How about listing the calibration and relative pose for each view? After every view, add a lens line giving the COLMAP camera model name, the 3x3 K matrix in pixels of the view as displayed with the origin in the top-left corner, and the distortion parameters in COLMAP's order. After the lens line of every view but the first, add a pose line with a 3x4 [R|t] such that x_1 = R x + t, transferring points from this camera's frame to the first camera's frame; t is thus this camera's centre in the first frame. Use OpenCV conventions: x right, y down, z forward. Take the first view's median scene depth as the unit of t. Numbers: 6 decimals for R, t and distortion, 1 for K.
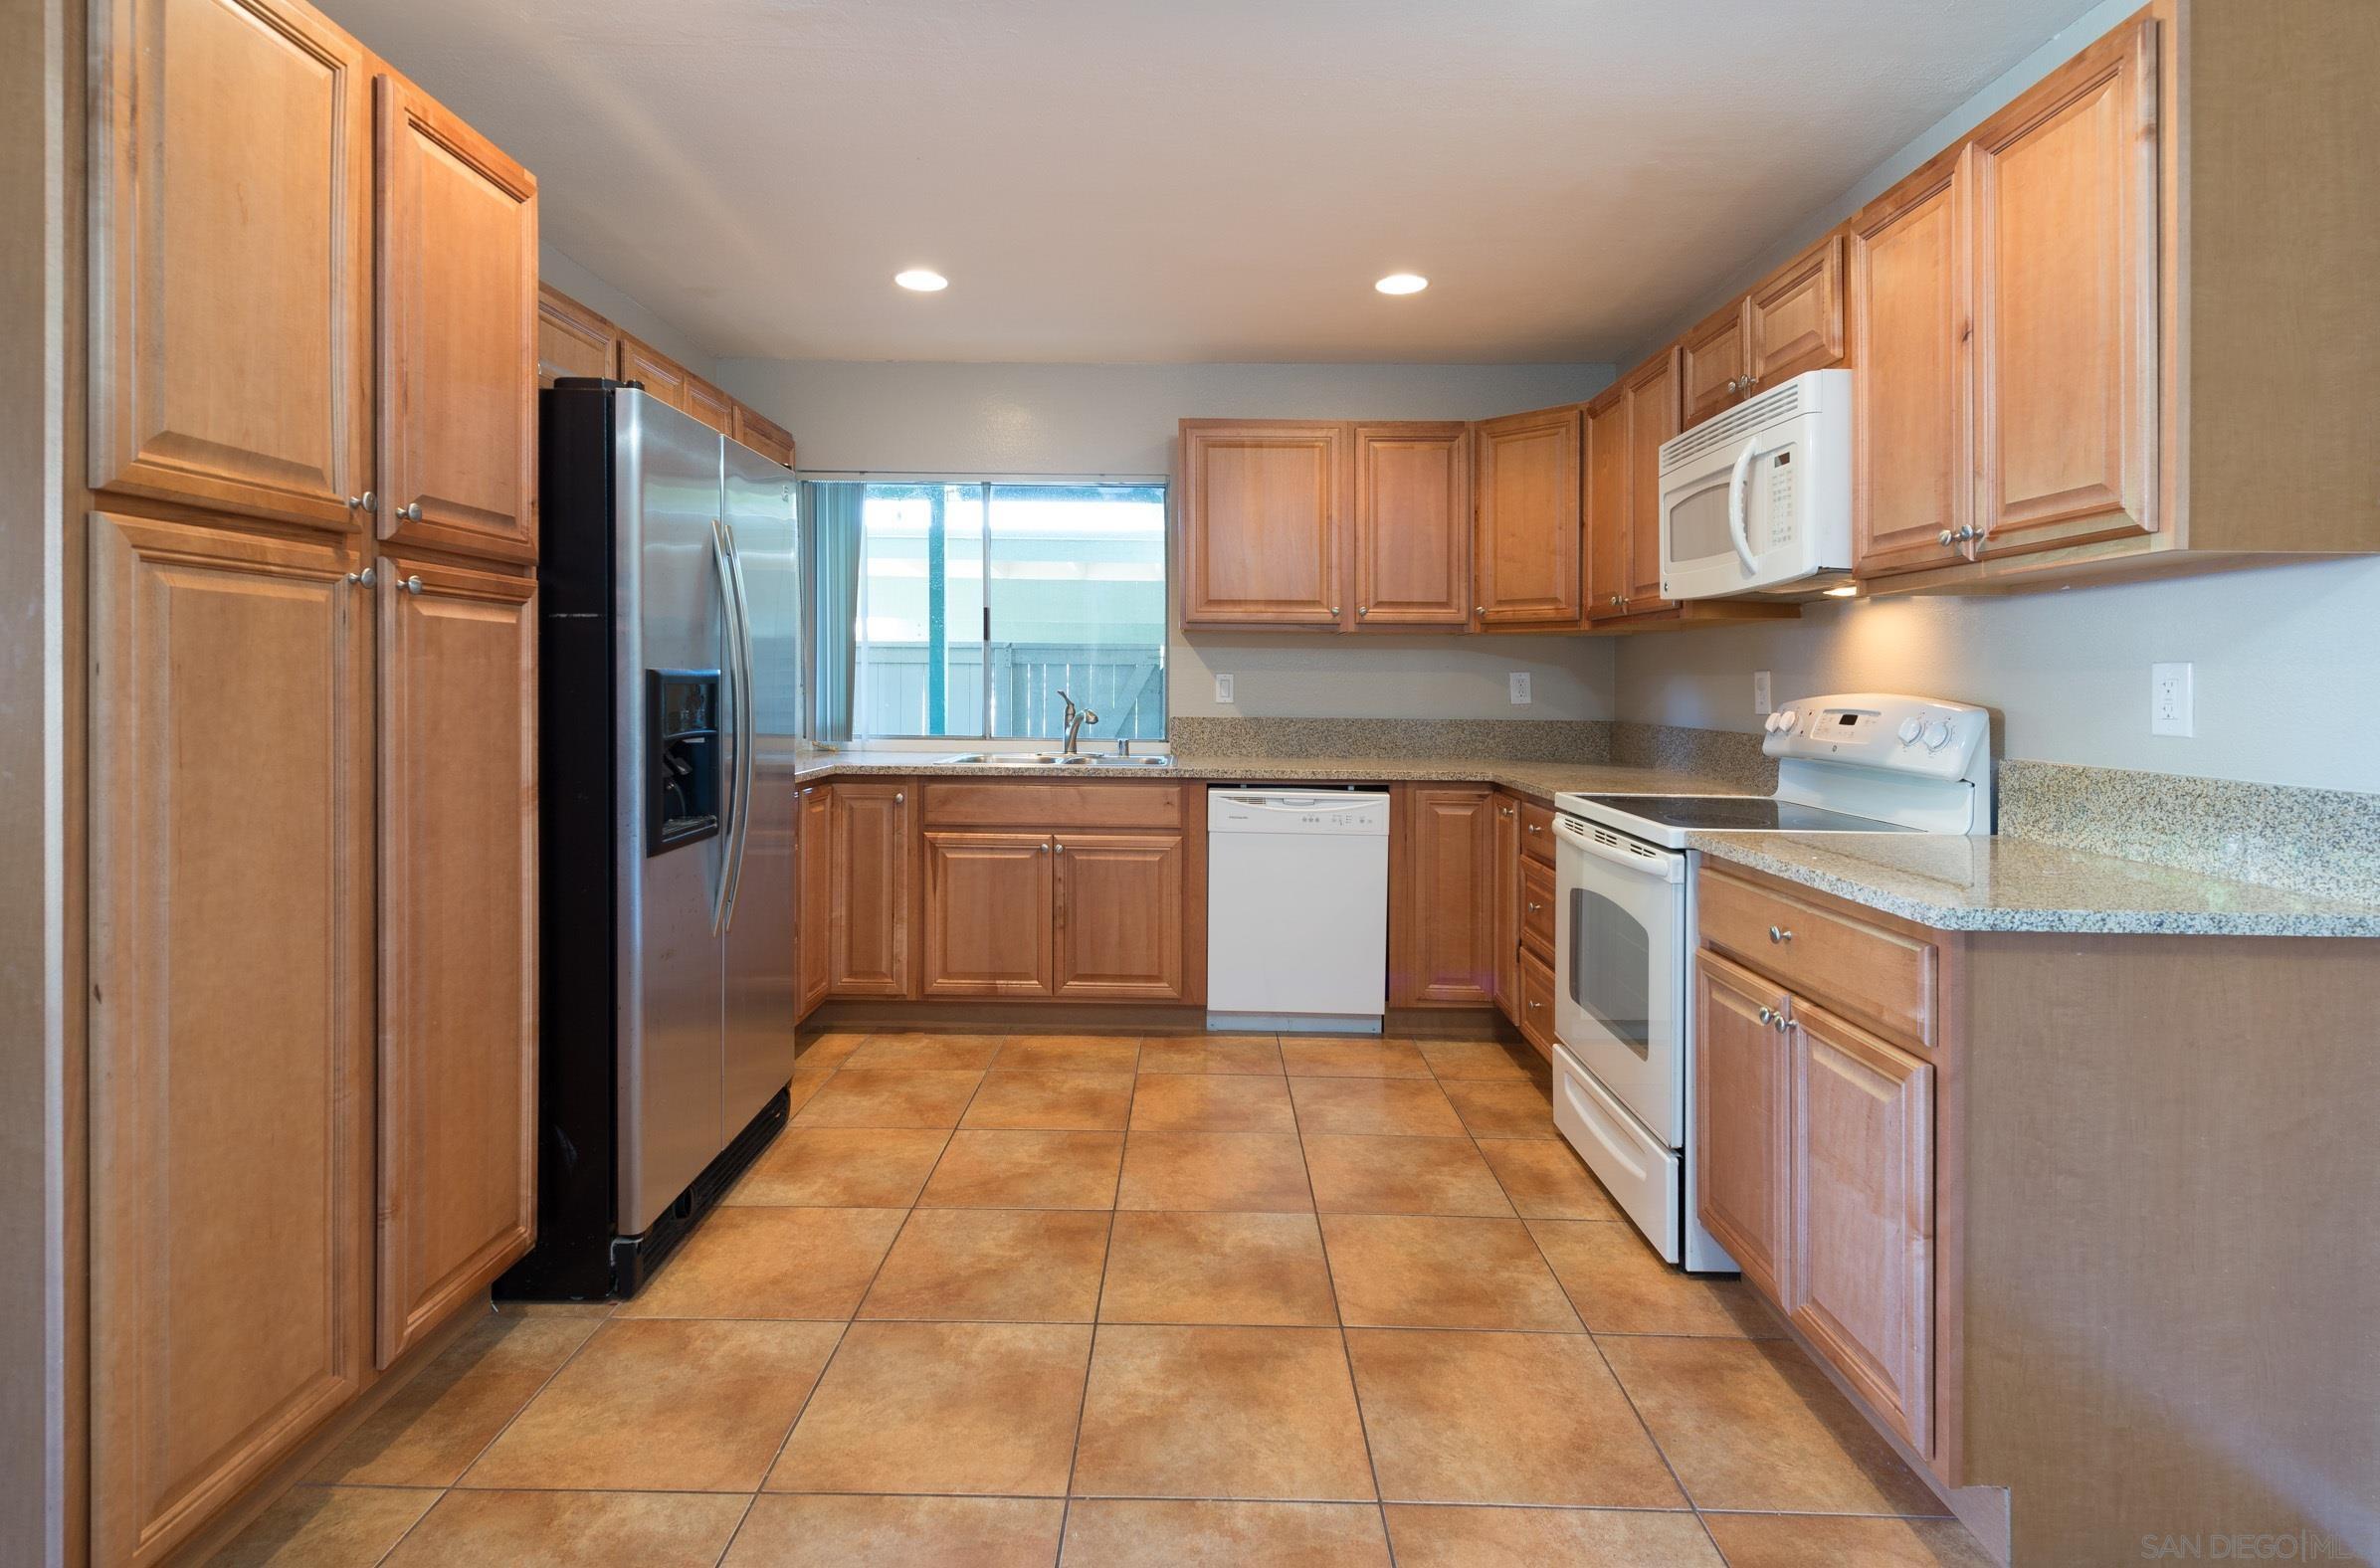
lens RADIAL K [[1130.7, 0, 1189.7], [0, 1130.7, 688.6], [0, 0, 1]] dist [0.009992, 0.000121]
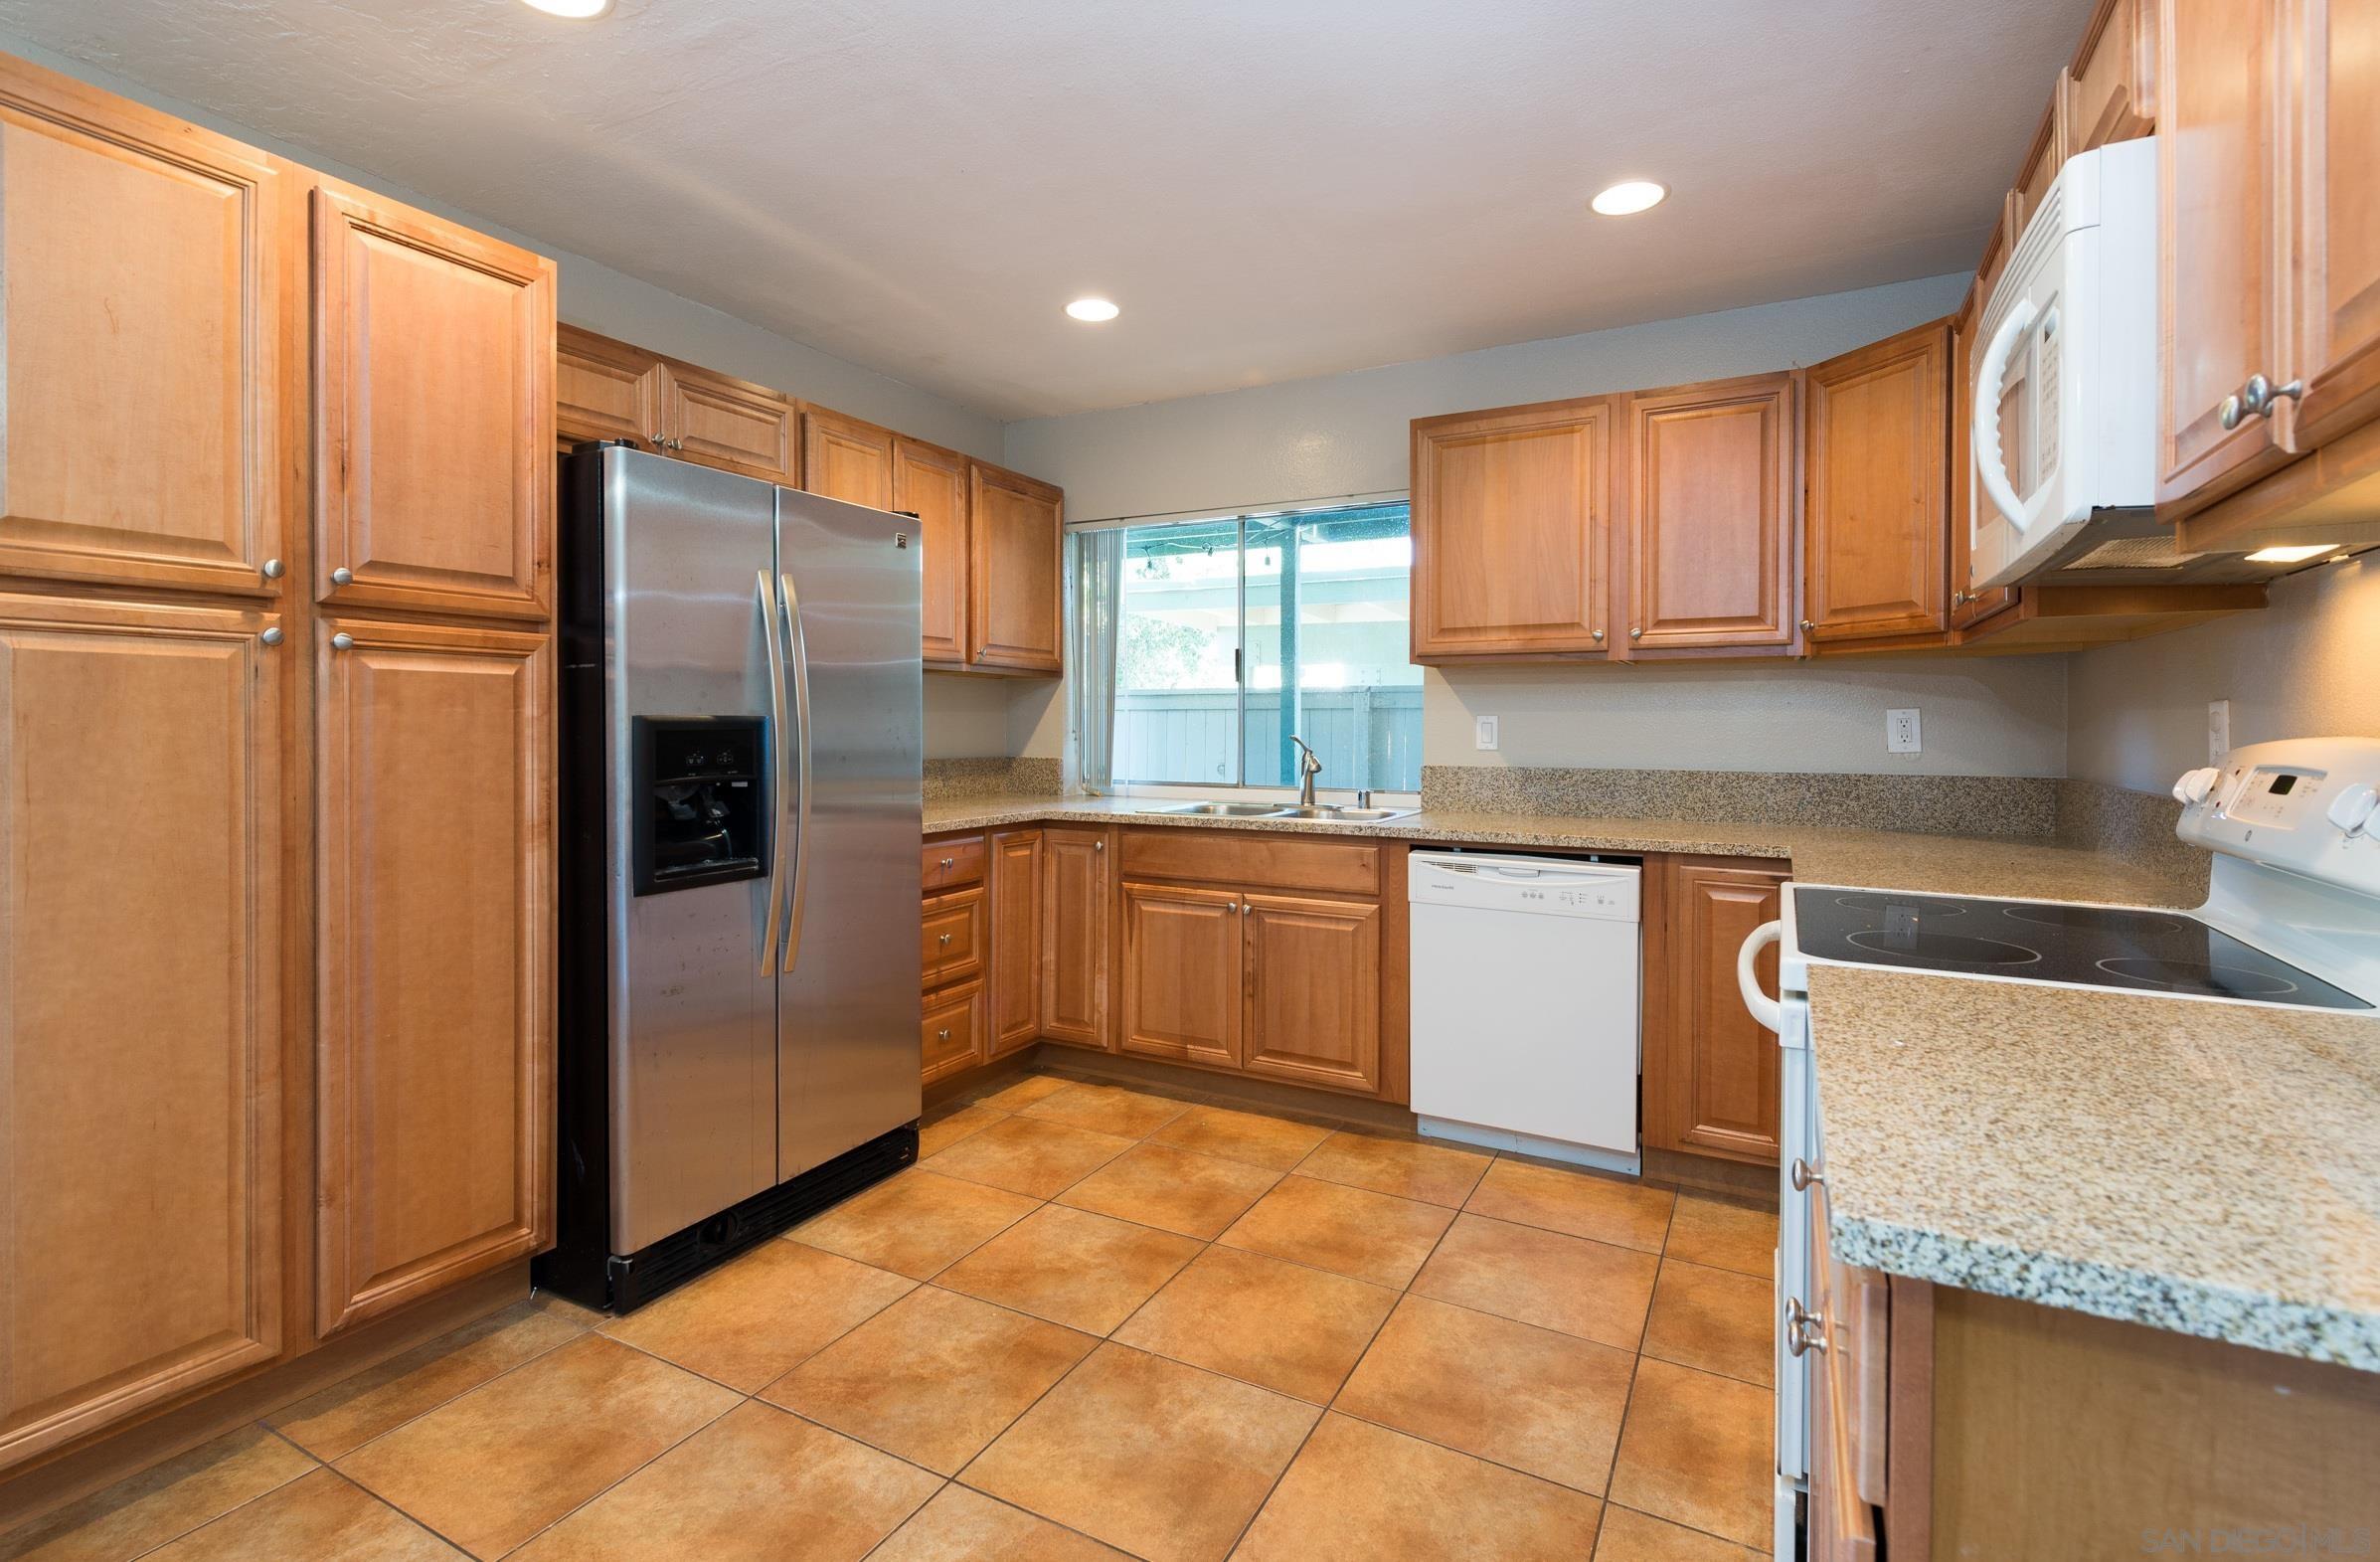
lens RADIAL K [[1098.4, 0, 1189.5], [0, 1098.4, 741.6], [0, 0, 1]] dist [0.009052, -0.001074]
pose [[0.885904, 0.000512, -0.463868, 0.304537], [0.002762, 0.999976, 0.006377, 0.001222], [0.463860, -0.006931, 0.885881, 0.235150]]
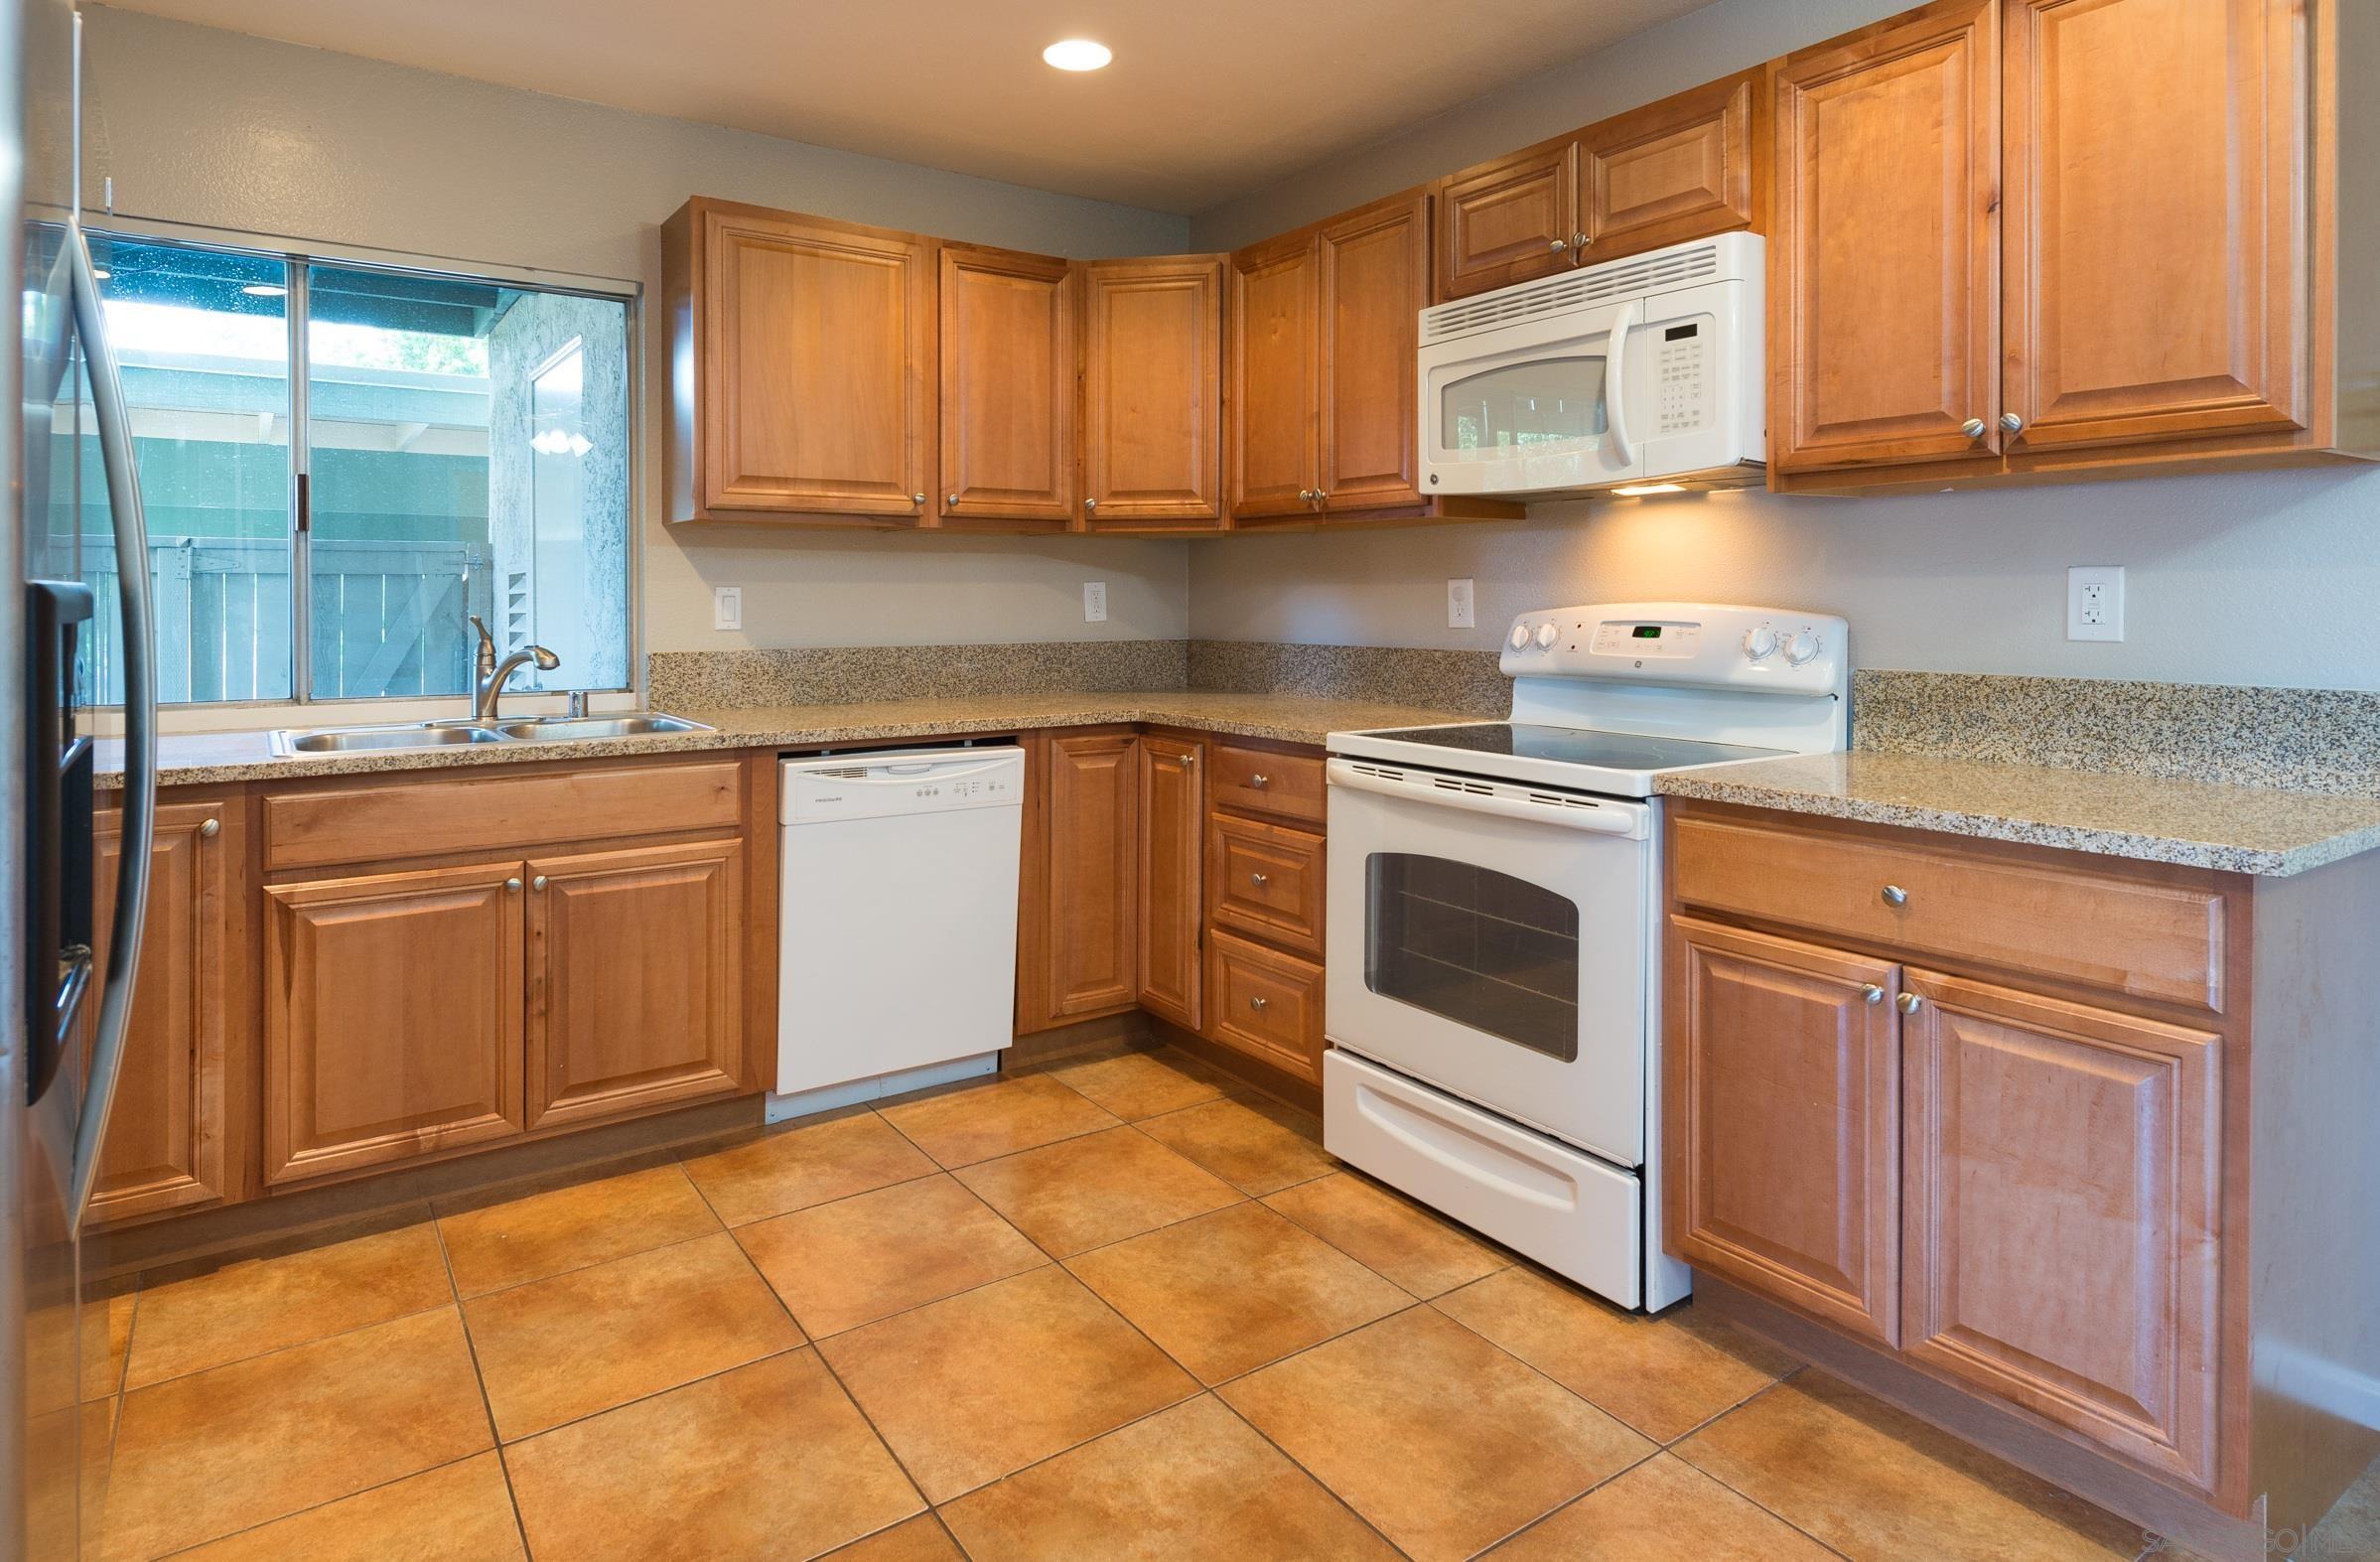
lens RADIAL K [[1291.1, 0, 1134.0], [0, 1291.1, 599.2], [0, 0, 1]] dist [0.006816, -0.000795]
pose [[0.831962, -0.012592, 0.554690, -0.276365], [0.013904, 0.999902, 0.001846, -0.005104], [-0.554659, 0.006177, 0.832055, 0.310908]]
